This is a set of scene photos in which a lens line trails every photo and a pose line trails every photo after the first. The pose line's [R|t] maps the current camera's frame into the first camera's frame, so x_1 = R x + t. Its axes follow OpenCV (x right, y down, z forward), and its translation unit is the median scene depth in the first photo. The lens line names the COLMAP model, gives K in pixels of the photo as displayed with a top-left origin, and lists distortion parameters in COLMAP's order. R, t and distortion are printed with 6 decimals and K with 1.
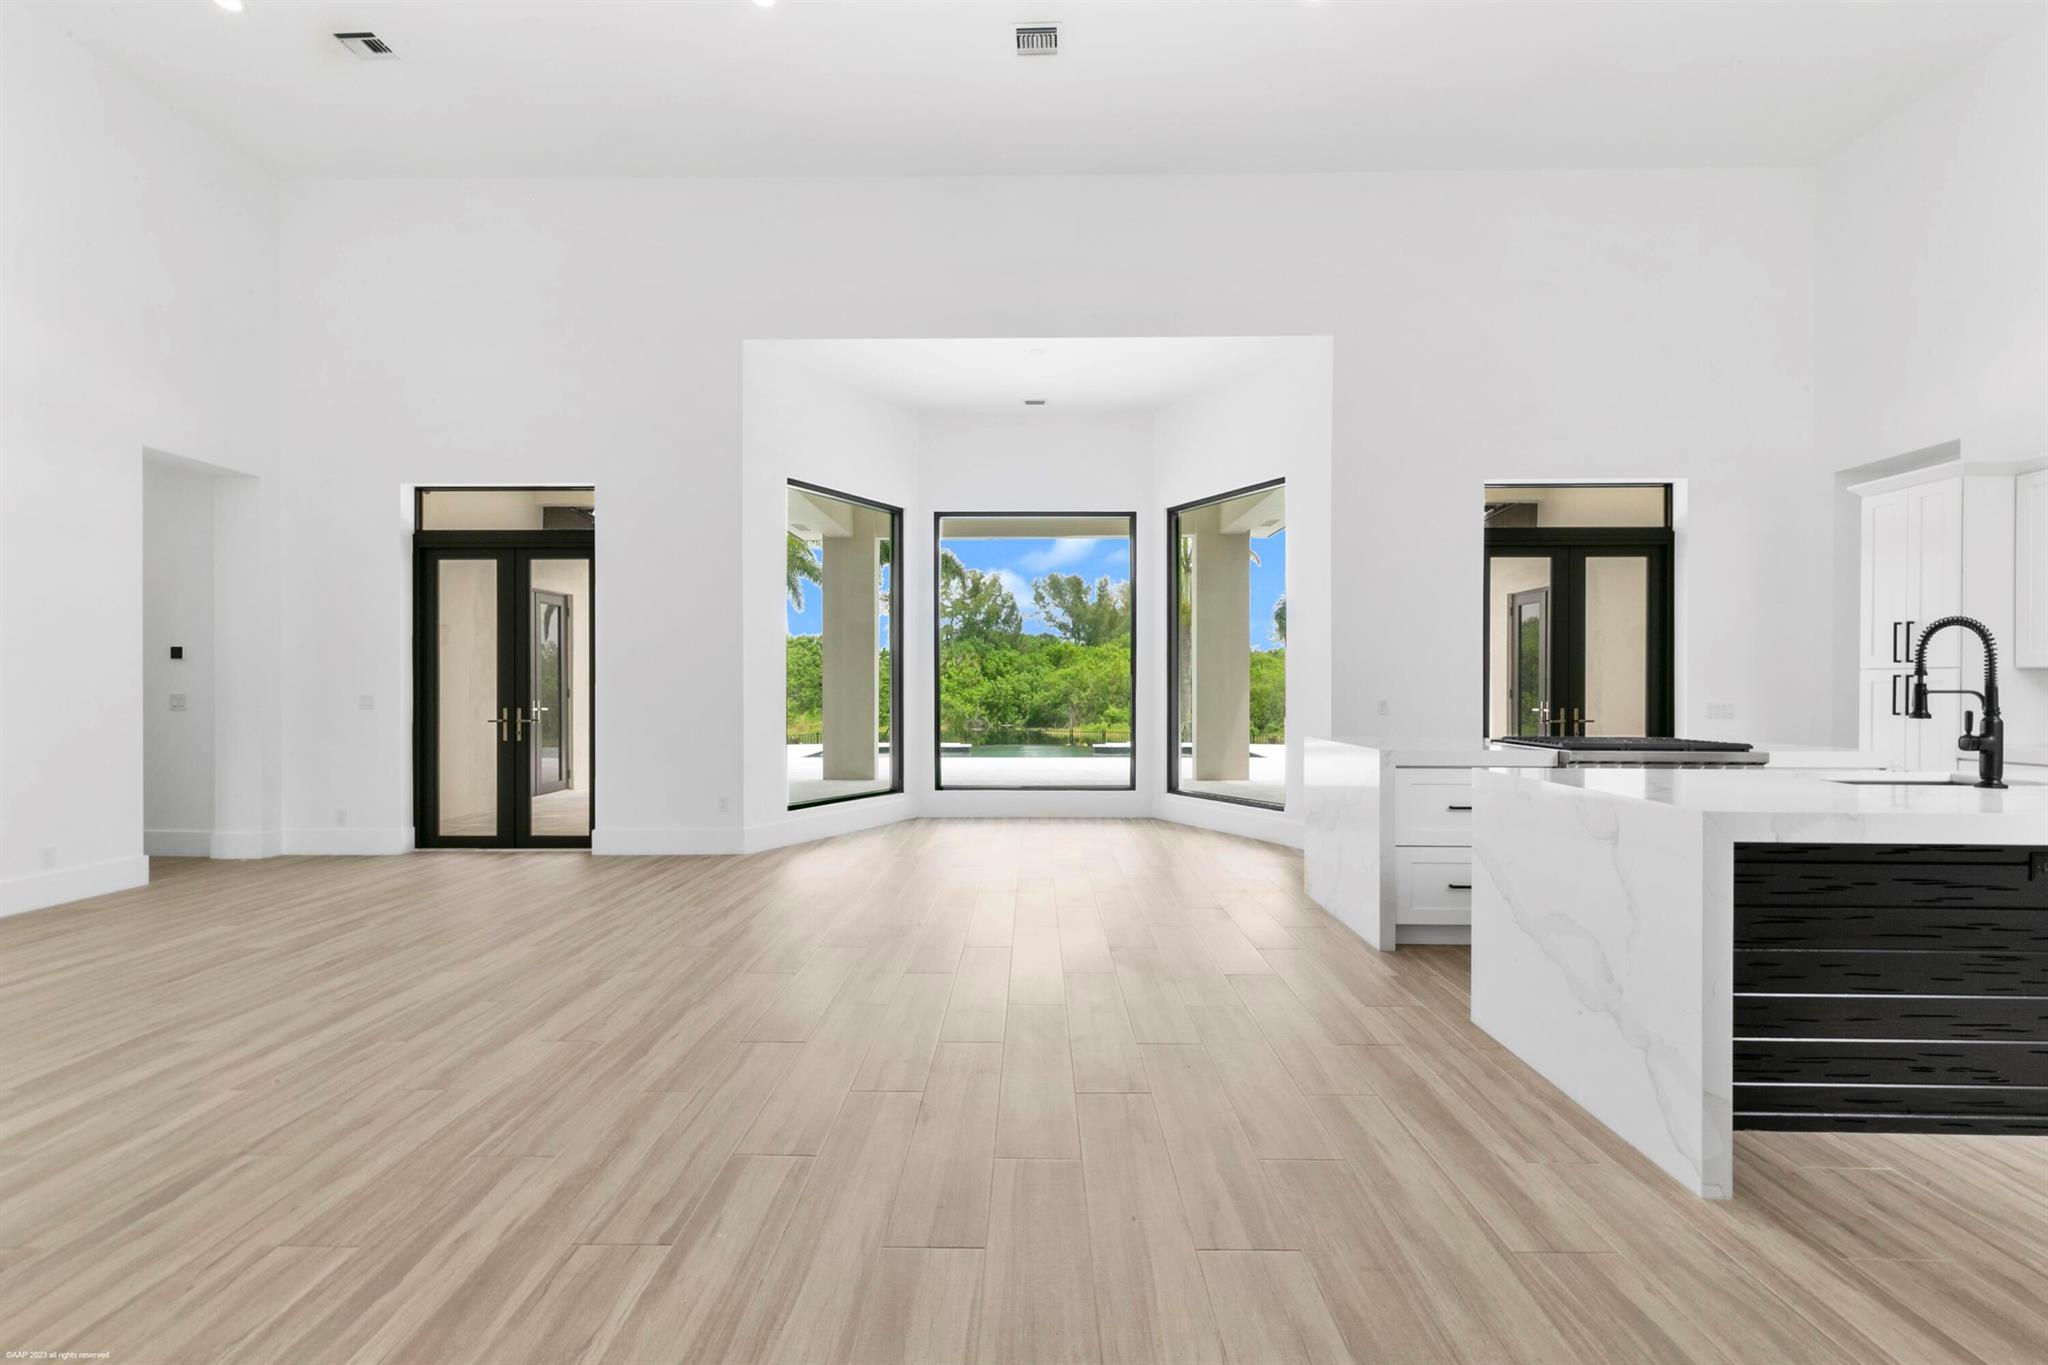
lens RADIAL K [[925.1, 0, 1024.3], [0, 925.1, 688.2], [0, 0, 1]] dist [0.005222, -0.001248]
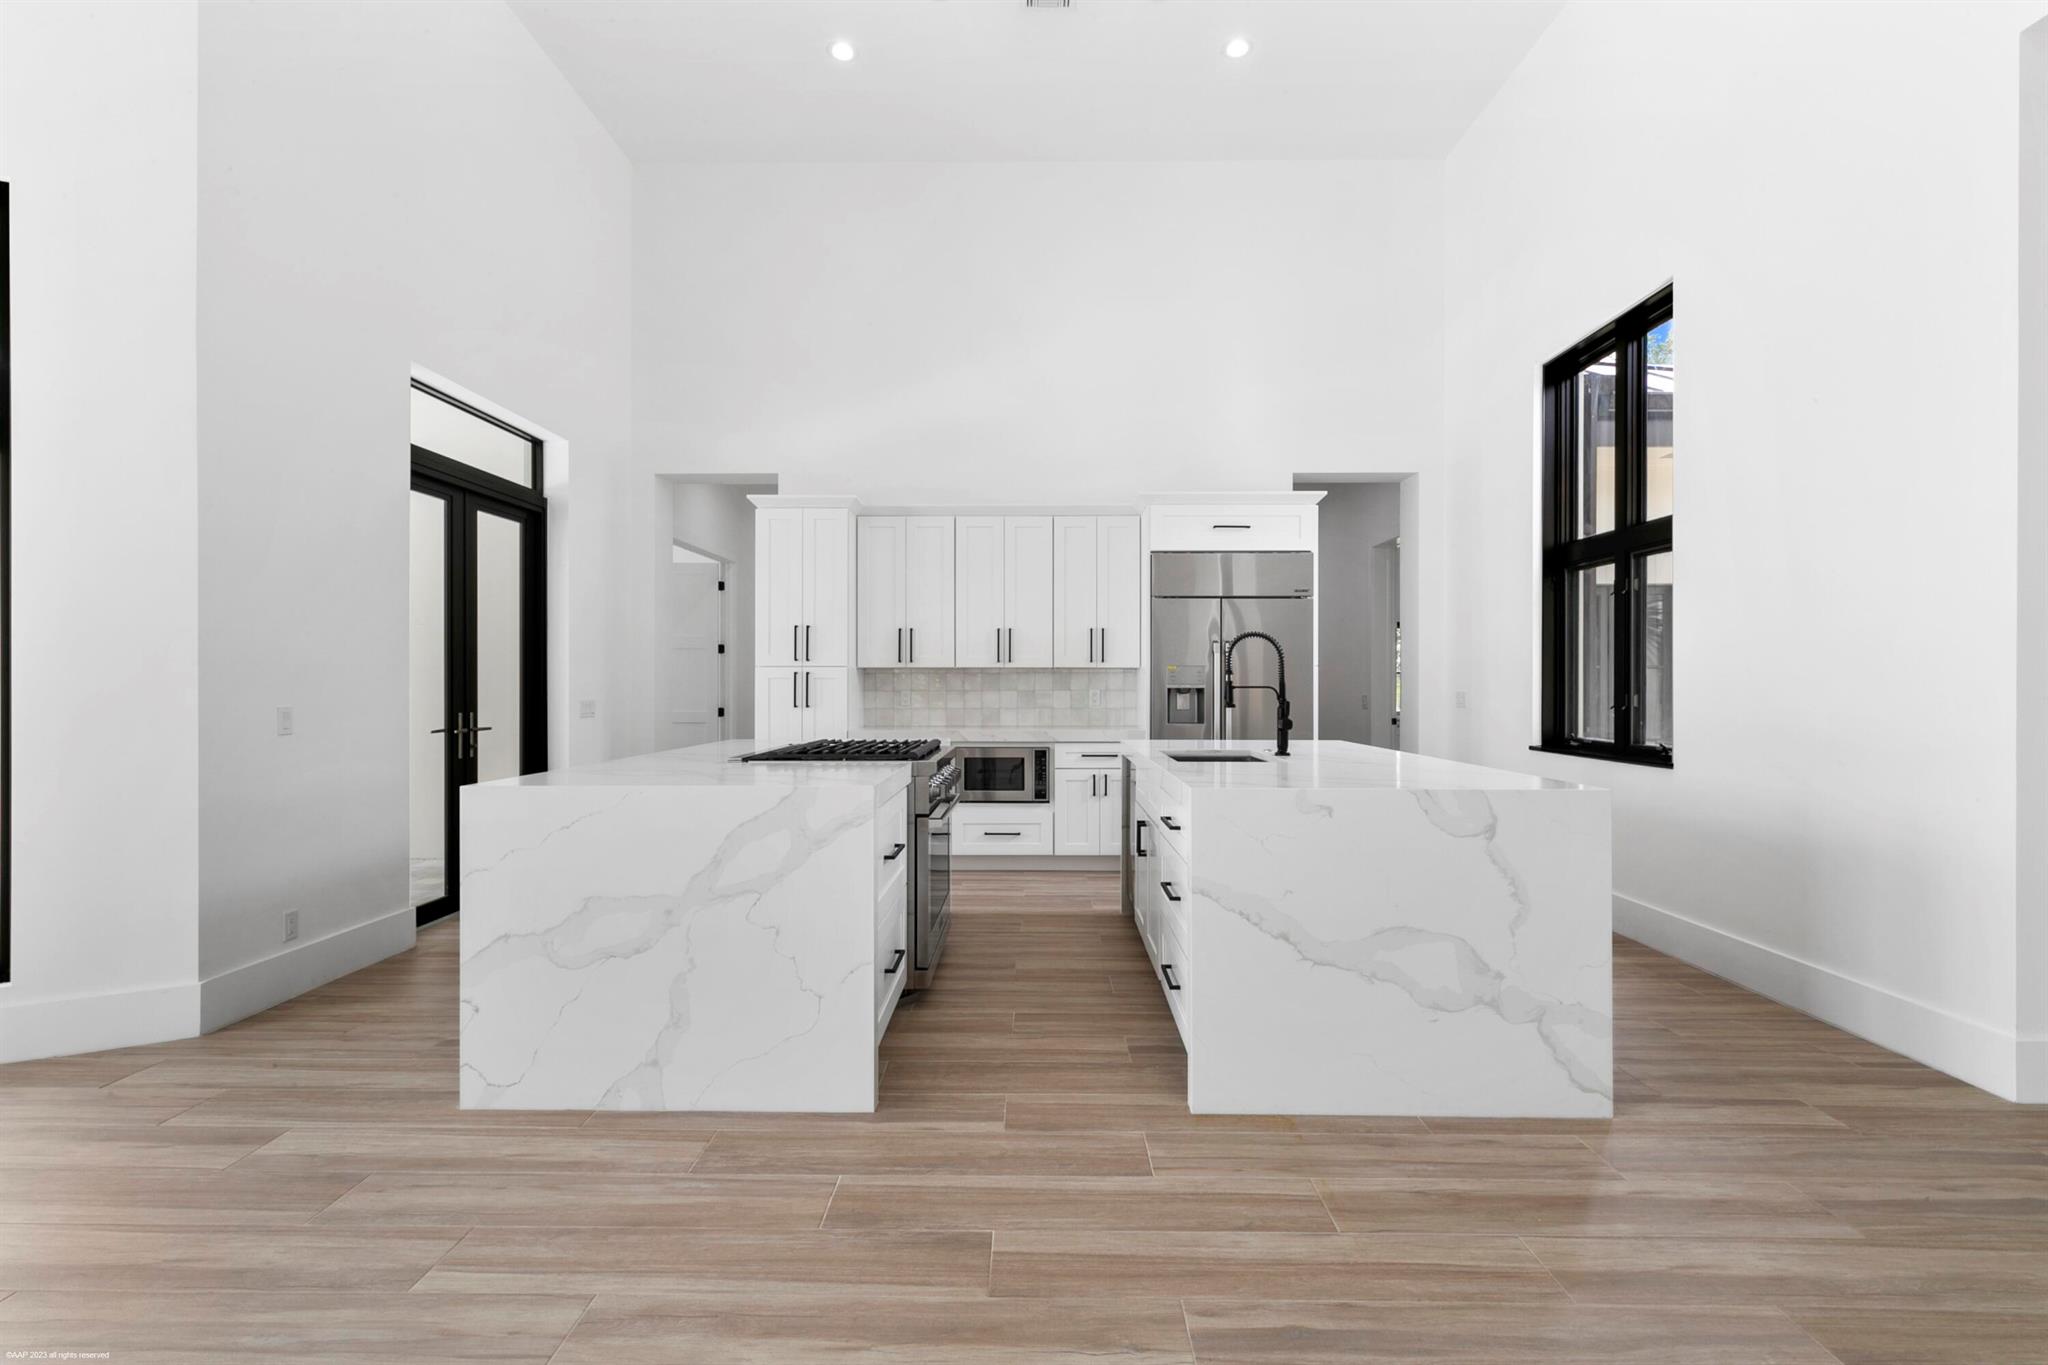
lens RADIAL K [[925.1, 0, 1024.3], [0, 925.1, 688.2], [0, 0, 1]] dist [0.005222, -0.001248]
pose [[-0.000412, -0.005471, 0.999985, -0.143260], [0.000801, 0.999985, 0.005471, -0.000938], [-1.000000, 0.000803, -0.000408, 0.561956]]
